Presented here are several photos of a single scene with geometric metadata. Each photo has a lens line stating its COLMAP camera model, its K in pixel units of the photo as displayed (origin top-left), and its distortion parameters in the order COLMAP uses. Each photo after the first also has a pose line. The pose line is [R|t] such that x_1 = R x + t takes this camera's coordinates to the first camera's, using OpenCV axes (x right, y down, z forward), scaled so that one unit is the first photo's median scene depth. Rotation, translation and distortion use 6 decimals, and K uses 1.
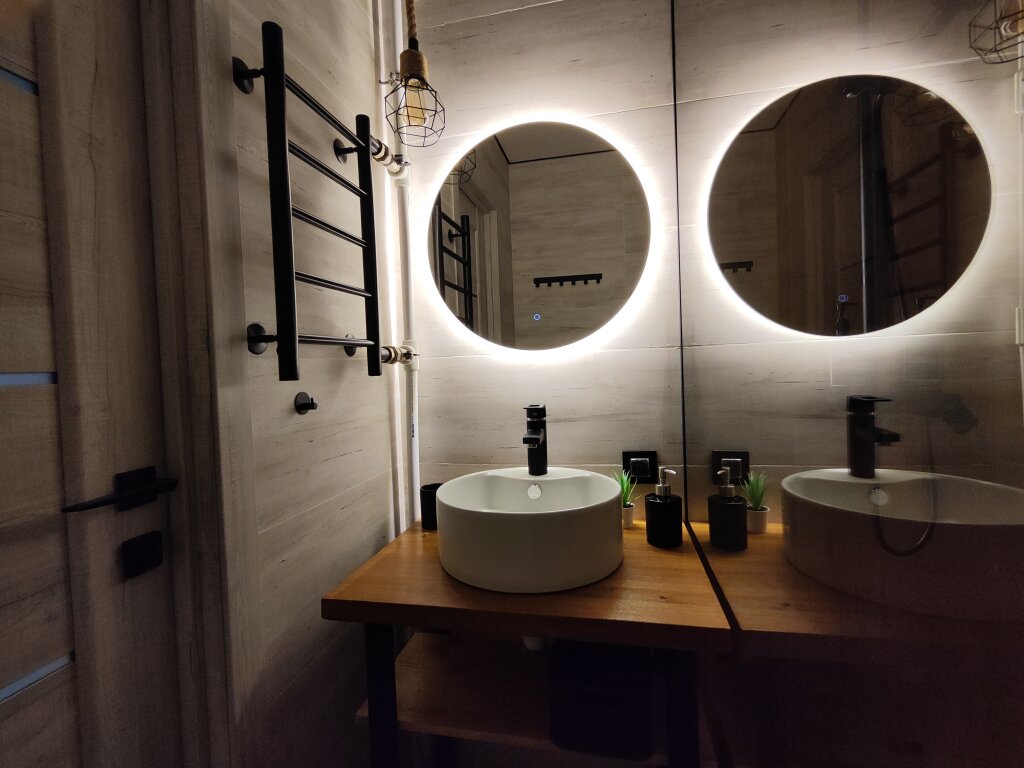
lens RADIAL K [[472.7, 0, 510.0], [0, 472.7, 378.3], [0, 0, 1]] dist [0.002591, 0.000946]
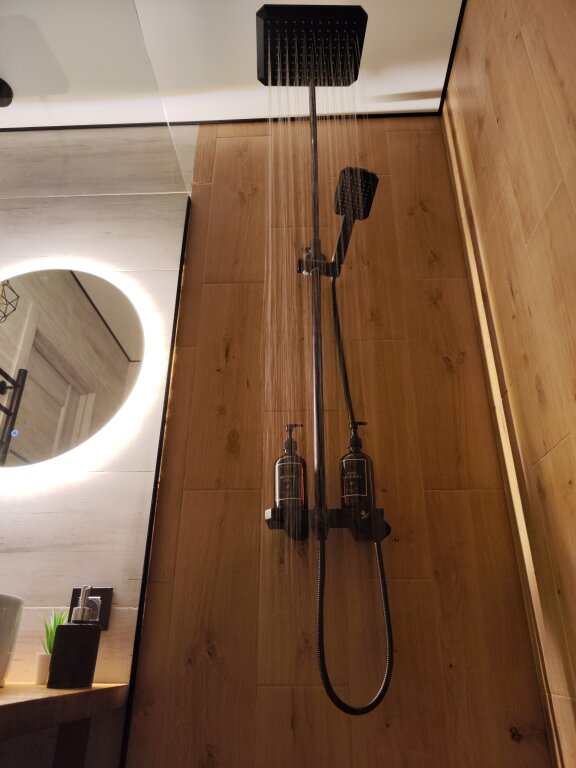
lens RADIAL K [[541.3, 0, 287.2], [0, 541.3, 383.9], [0, 0, 1]] dist [0.002624, -0.004800]
pose [[0.986638, 0.111080, 0.119188, 0.456857], [-0.041576, 0.878989, -0.475026, 0.276072], [-0.157531, 0.463723, 0.871863, -0.067153]]
